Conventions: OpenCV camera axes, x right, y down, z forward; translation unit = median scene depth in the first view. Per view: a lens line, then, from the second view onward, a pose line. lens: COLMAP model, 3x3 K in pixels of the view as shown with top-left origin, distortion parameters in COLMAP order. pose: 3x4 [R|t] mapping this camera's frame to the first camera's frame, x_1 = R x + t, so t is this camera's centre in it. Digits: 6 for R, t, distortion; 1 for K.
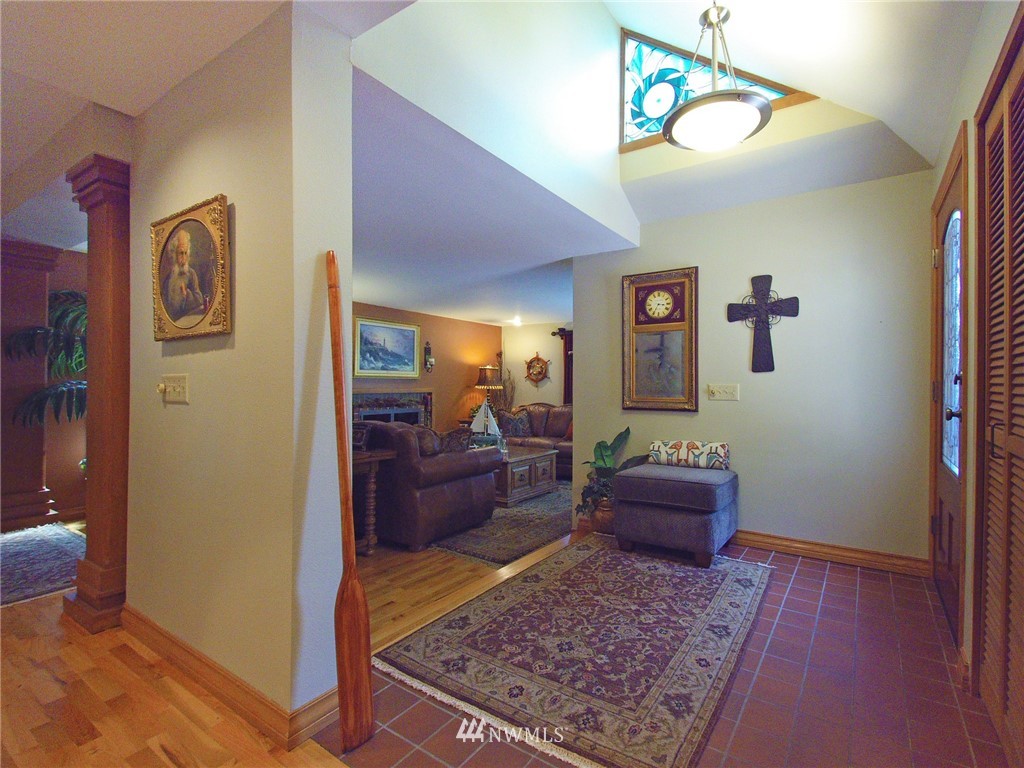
lens RADIAL K [[483.8, 0, 517.9], [0, 483.8, 385.3], [0, 0, 1]] dist [0.010153, 0.000144]
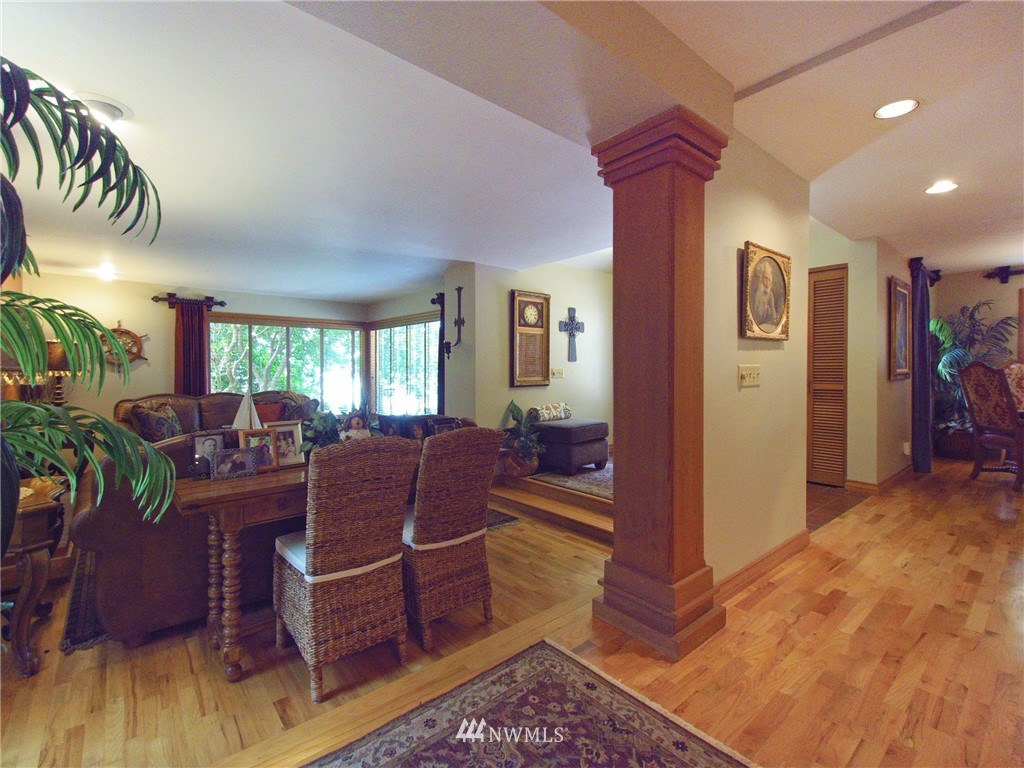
lens RADIAL K [[461.6, 0, 517.6], [0, 461.6, 374.7], [0, 0, 1]] dist [0.005279, -0.000592]
pose [[0.269120, -0.018740, 0.962924, -1.087165], [0.001031, 0.999816, 0.019169, -0.010460], [-0.963106, -0.004166, 0.269090, 0.667422]]
